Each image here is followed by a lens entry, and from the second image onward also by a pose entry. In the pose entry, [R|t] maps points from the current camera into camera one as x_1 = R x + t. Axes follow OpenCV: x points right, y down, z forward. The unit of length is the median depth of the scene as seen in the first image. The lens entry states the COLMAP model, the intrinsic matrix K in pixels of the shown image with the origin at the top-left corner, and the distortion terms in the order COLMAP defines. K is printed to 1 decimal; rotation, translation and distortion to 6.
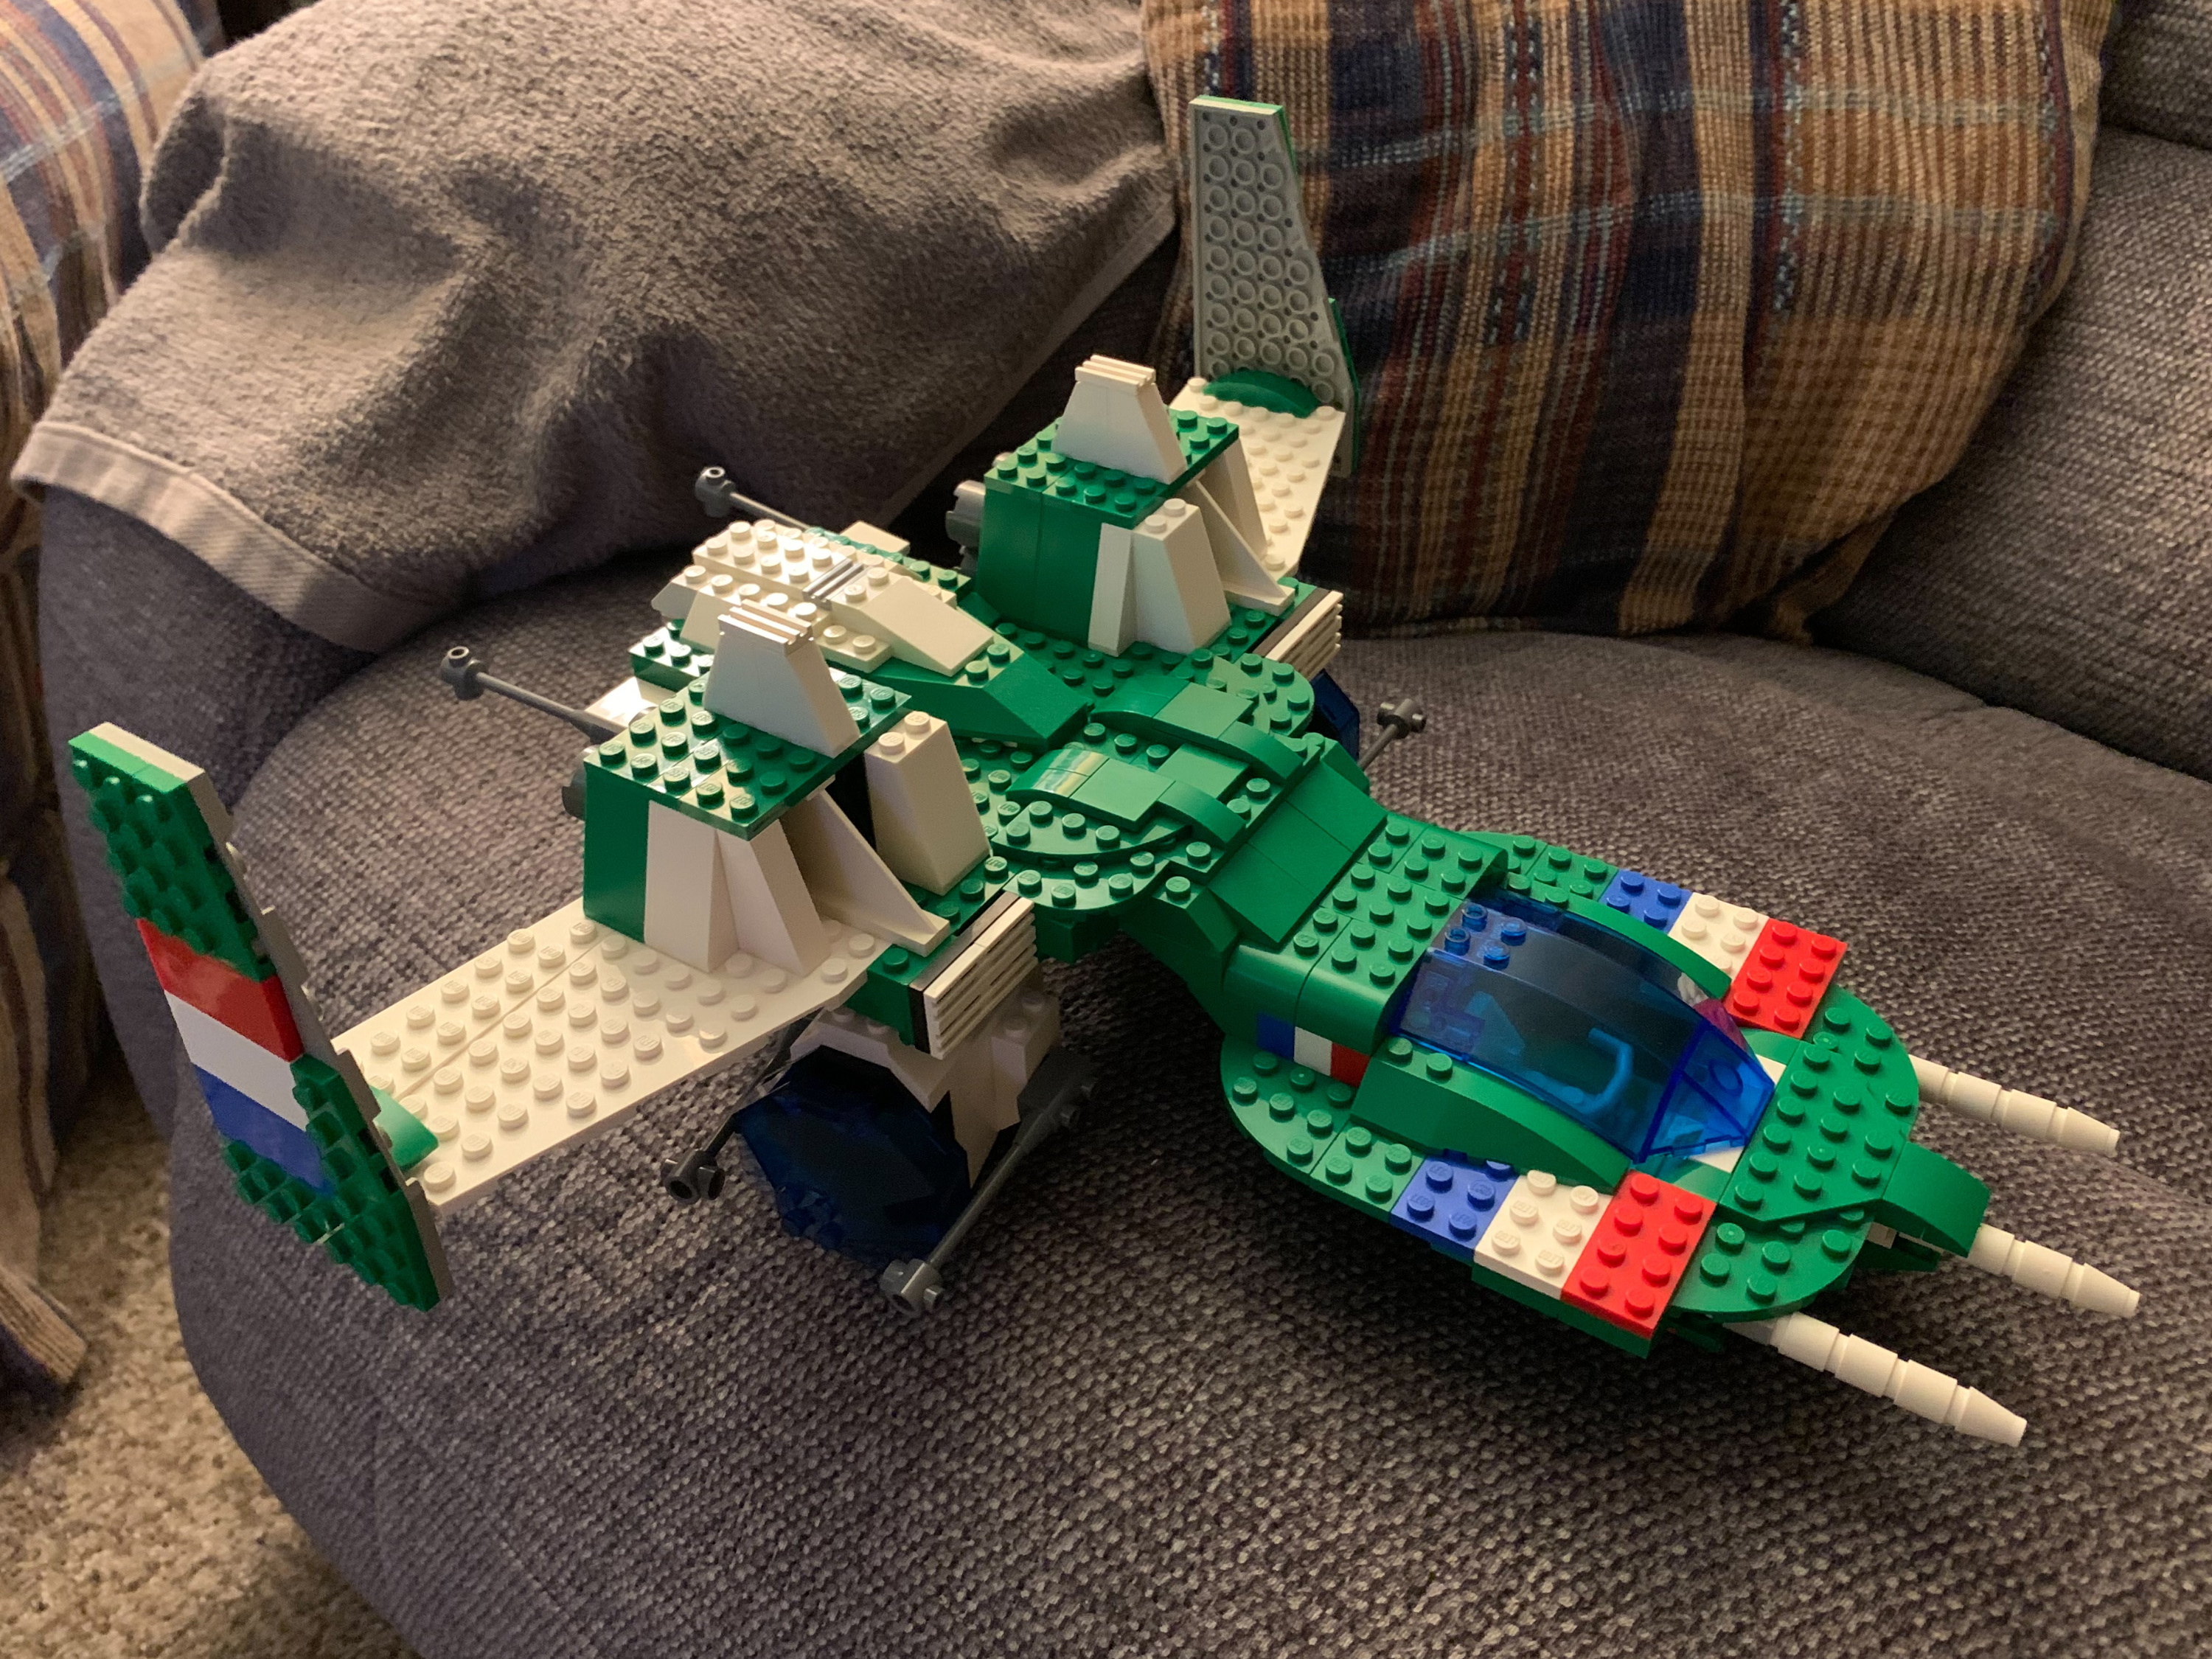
lens RADIAL K [[1840.3, 0, 1068.1], [0, 1840.3, 840.2], [0, 0, 1]] dist [-0.000999, -0.004387]
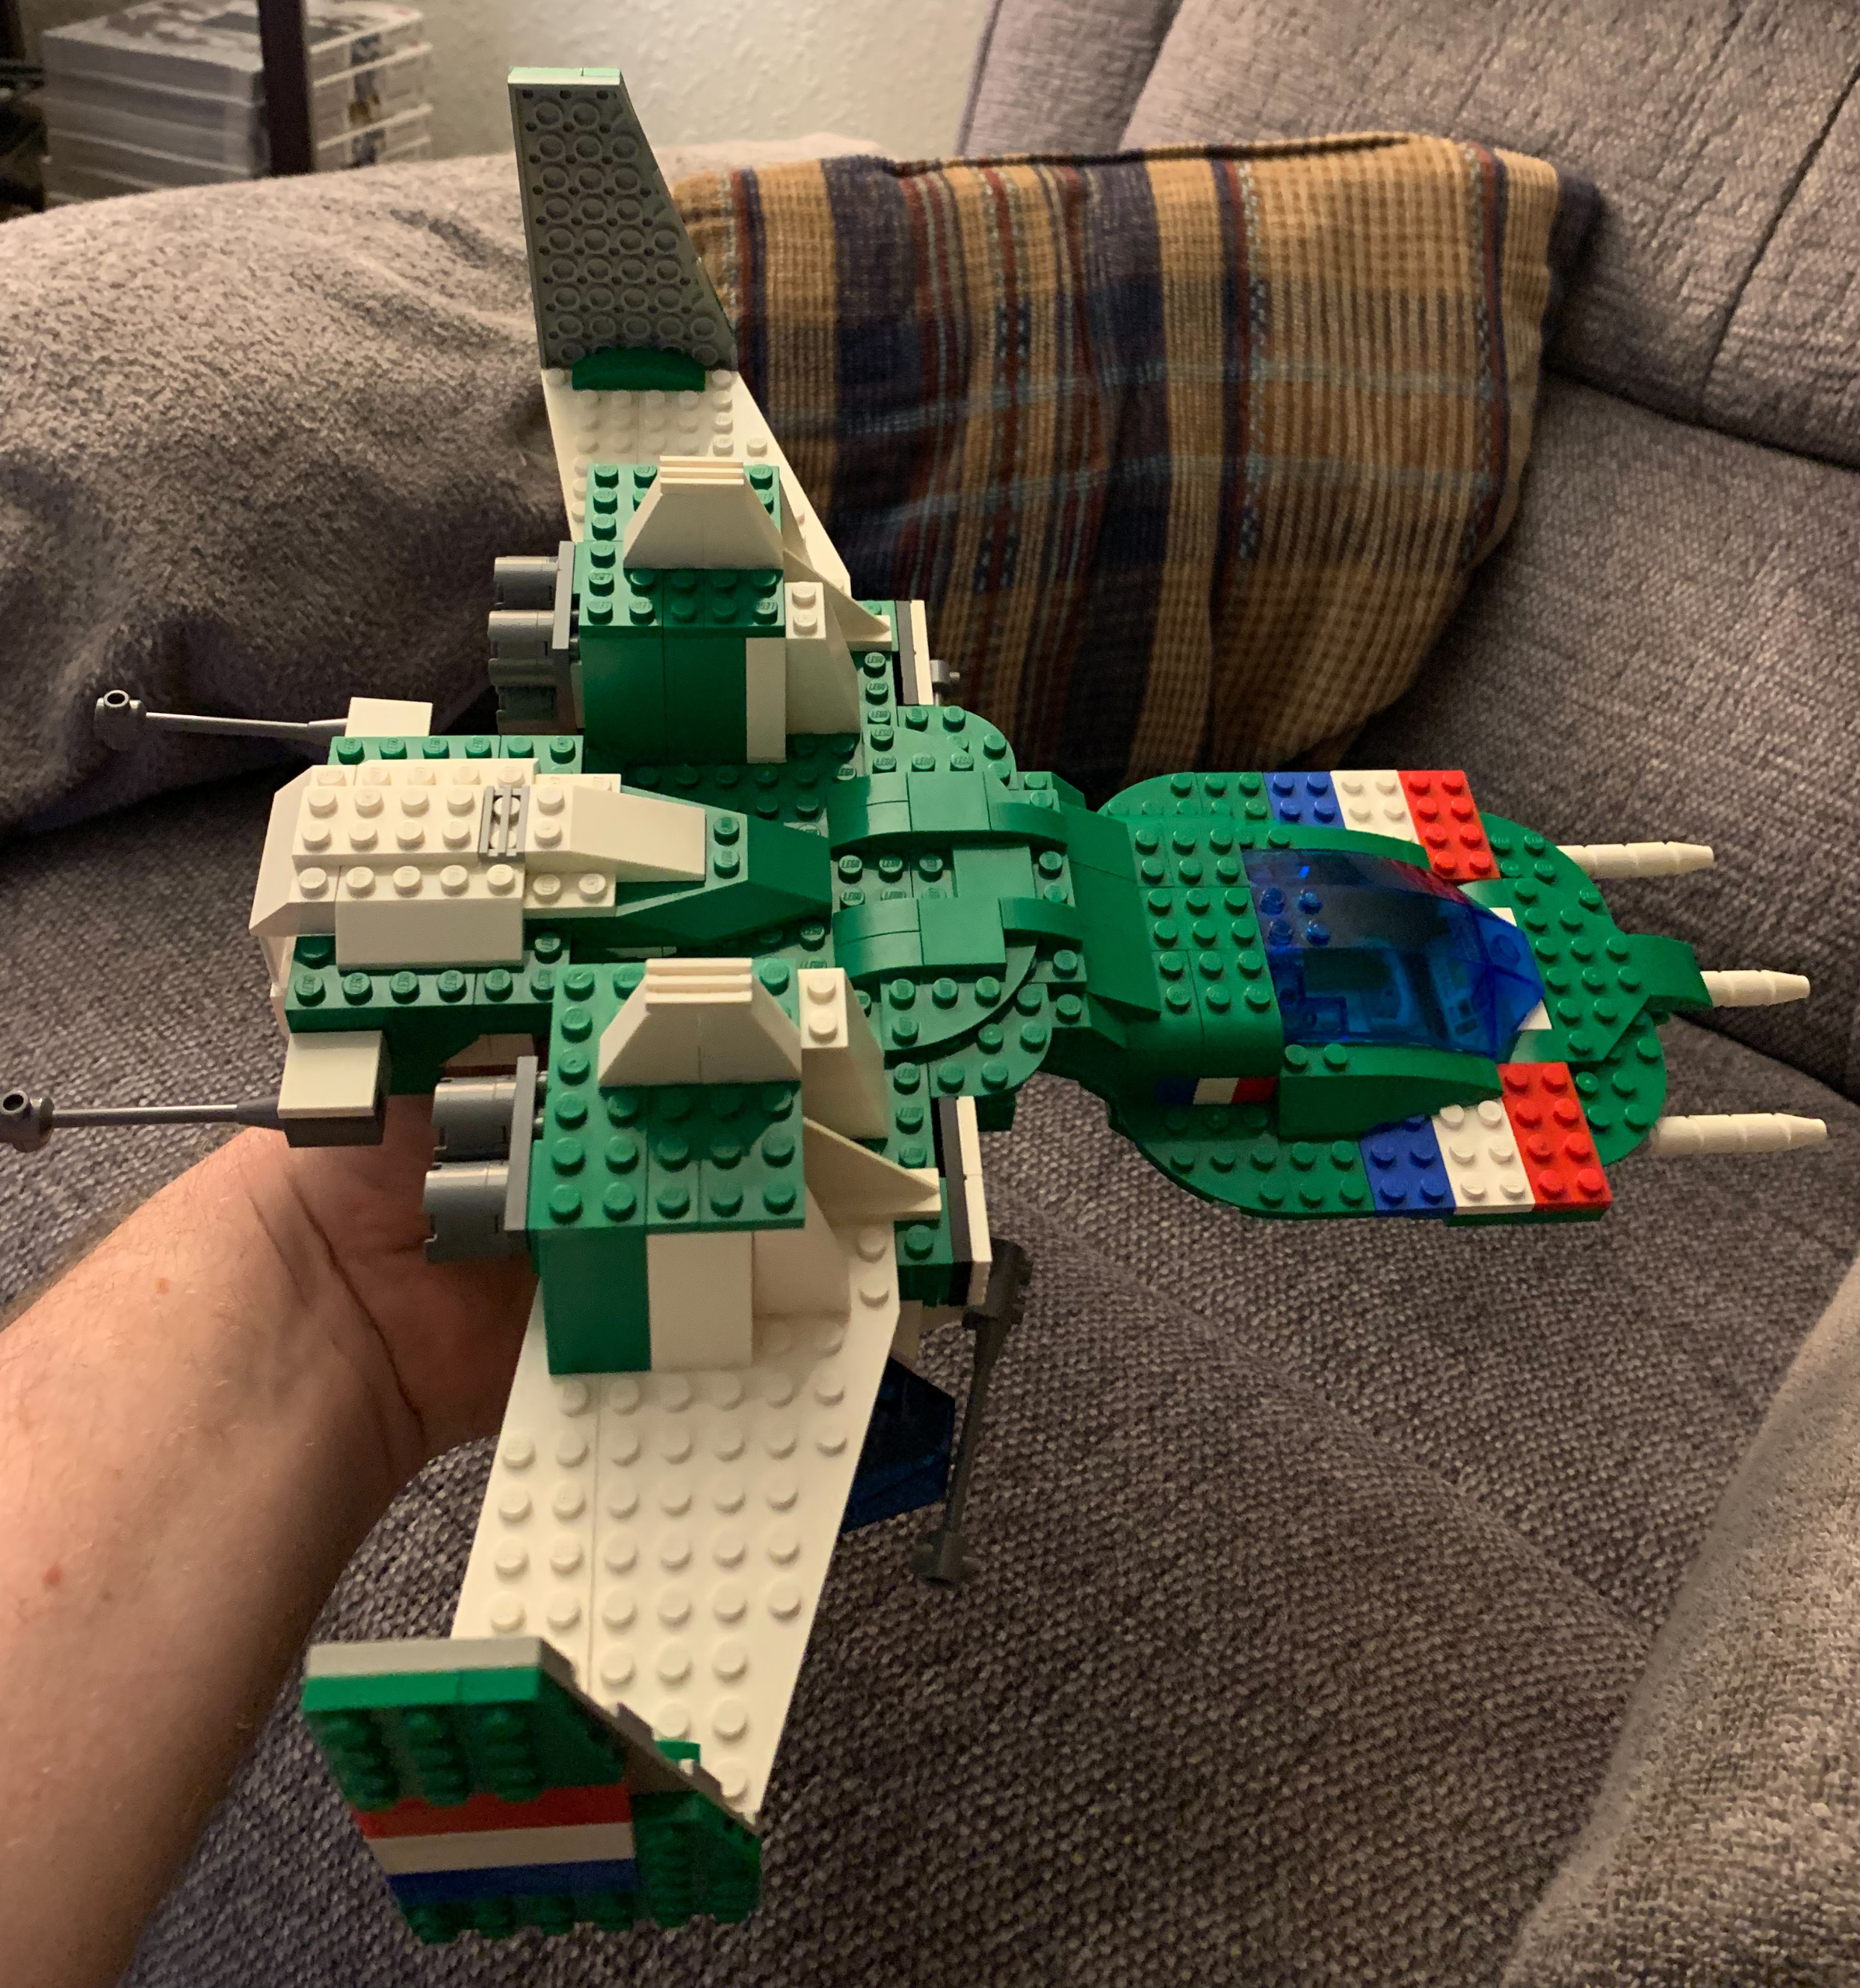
lens RADIAL K [[1884.4, 0, 964.6], [0, 1884.4, 751.4], [0, 0, 1]] dist [0.003337, -0.024358]
pose [[0.997843, 0.014332, 0.064067, 0.171993], [-0.012983, 0.999686, -0.021424, -0.169952], [-0.064354, 0.020546, 0.997716, -0.157577]]
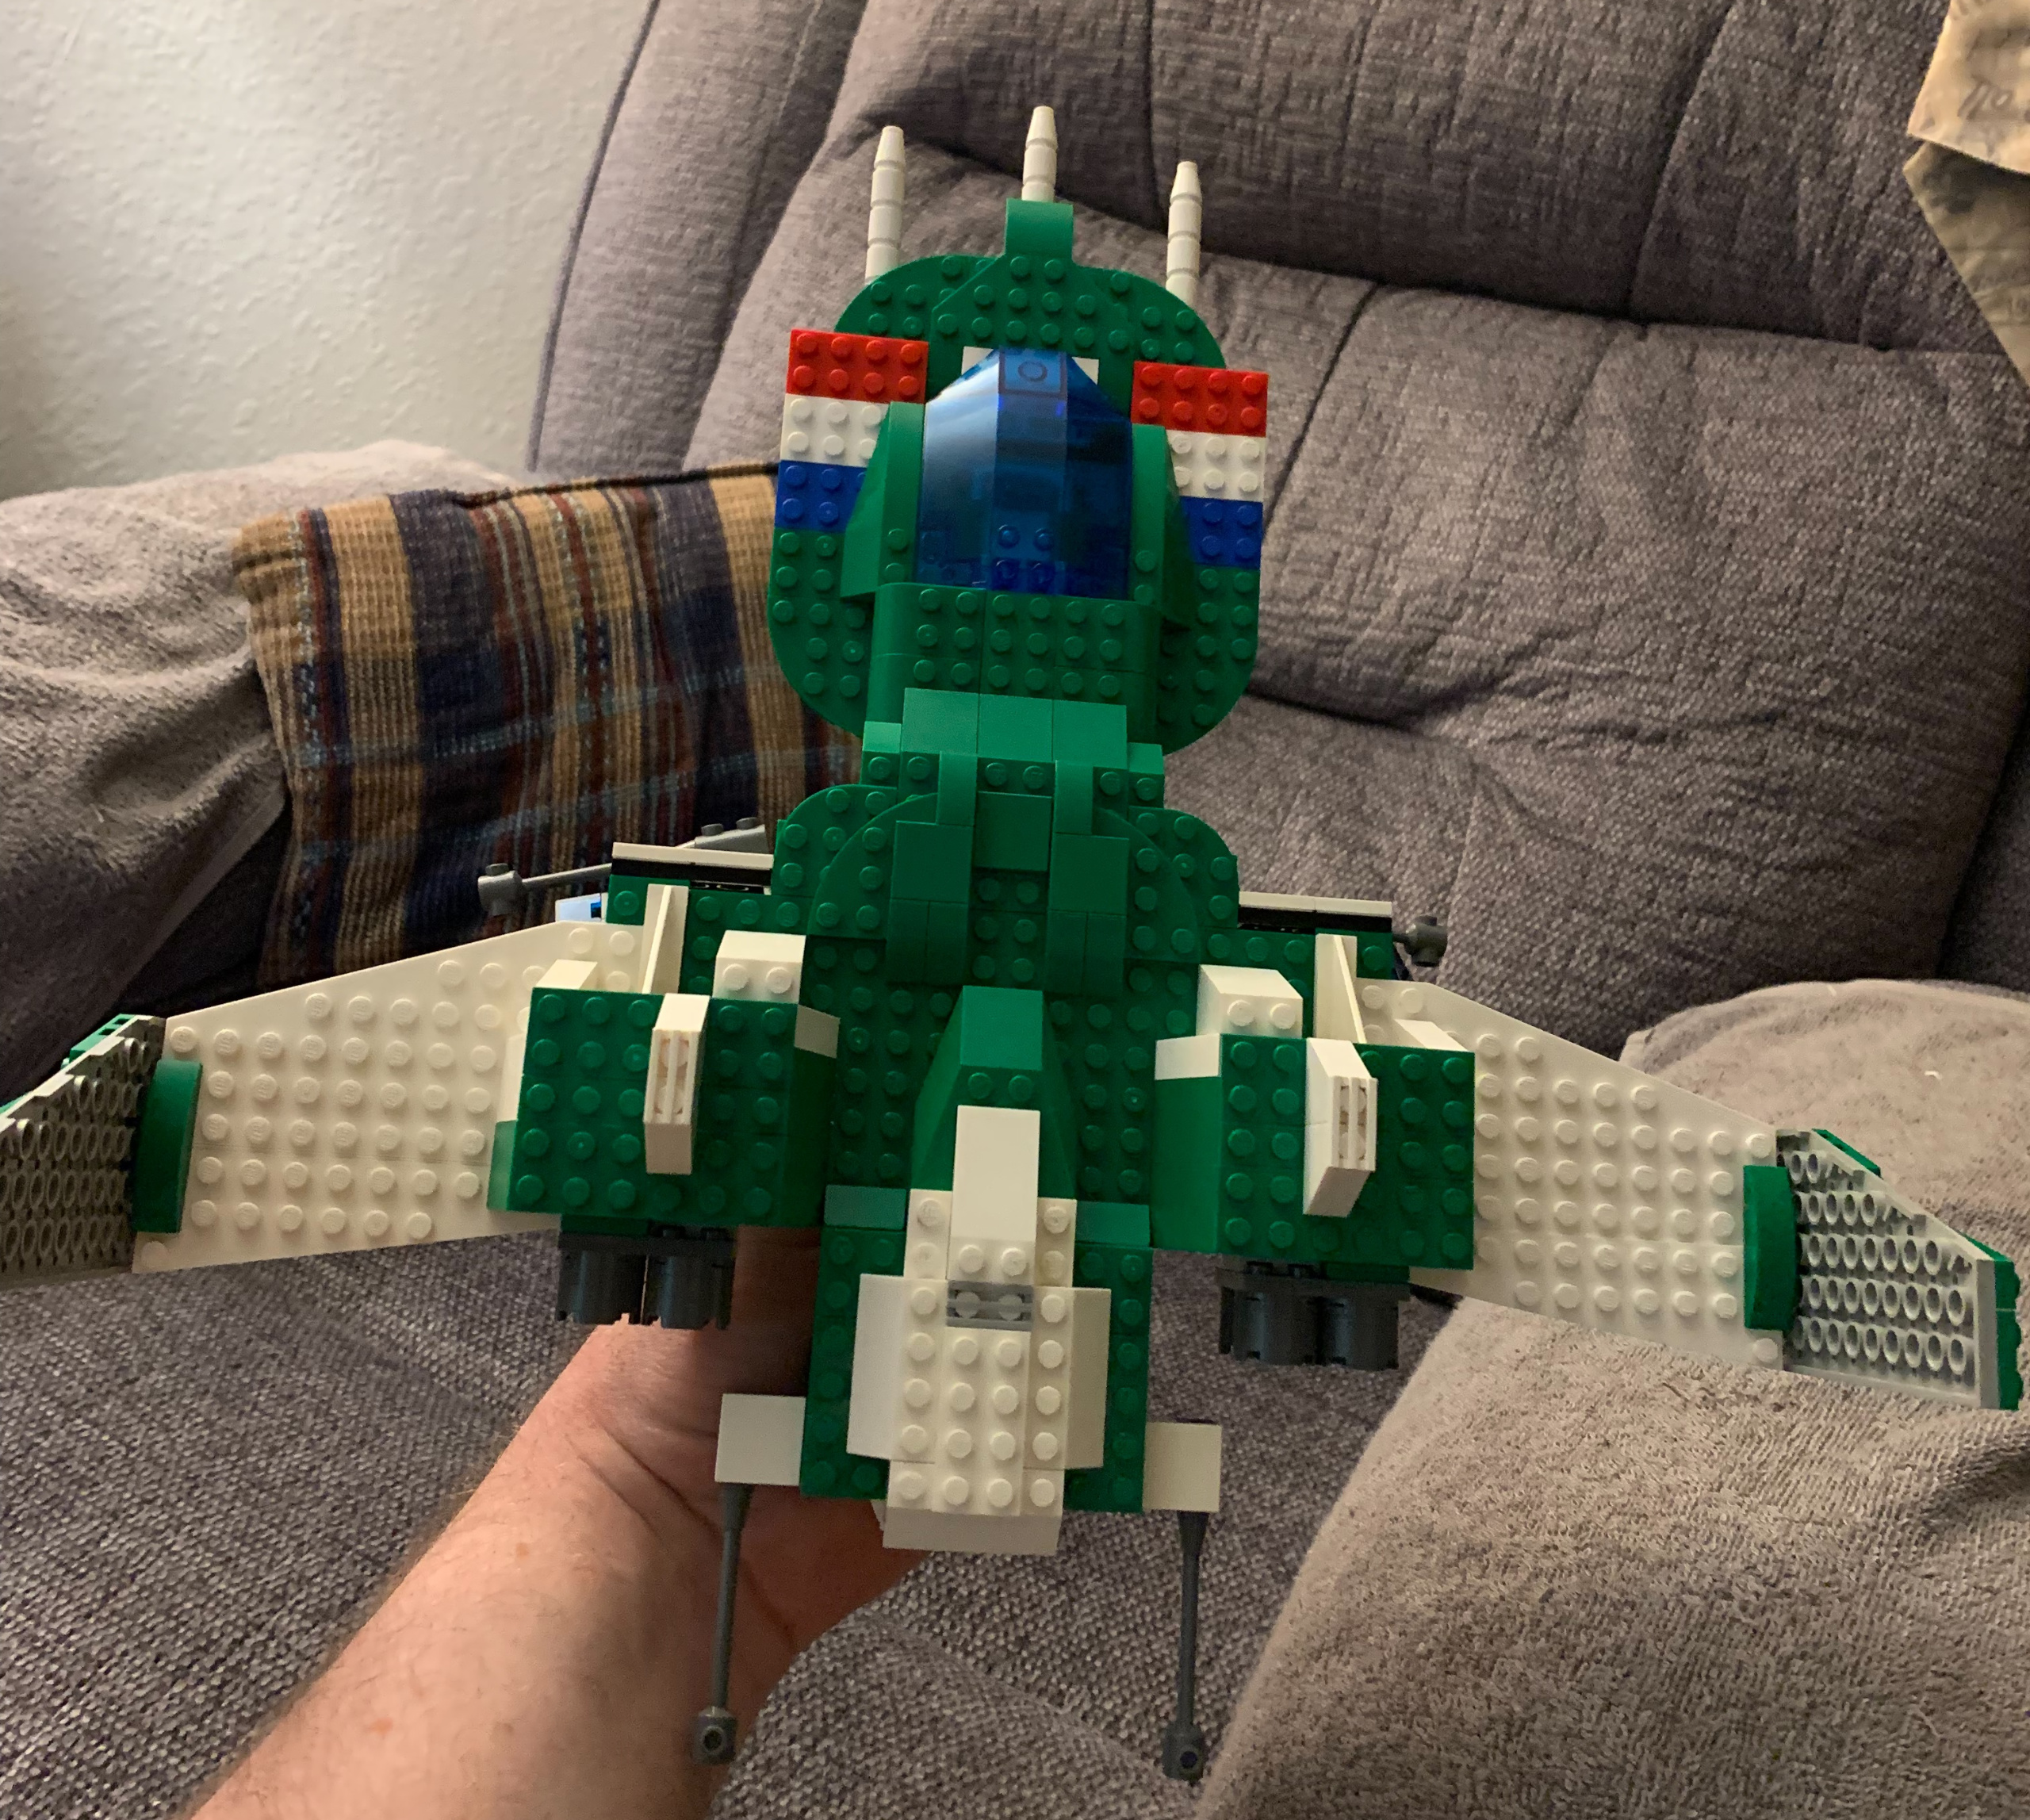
lens RADIAL K [[2071.8, 0, 1035.5], [0, 2071.8, 743.9], [0, 0, 1]] dist [-0.006631, 0.008232]
pose [[0.960970, -0.047695, 0.272509, 0.182342], [0.082684, 0.989519, -0.118389, -0.217712], [-0.264007, 0.136300, 0.954842, -0.382071]]
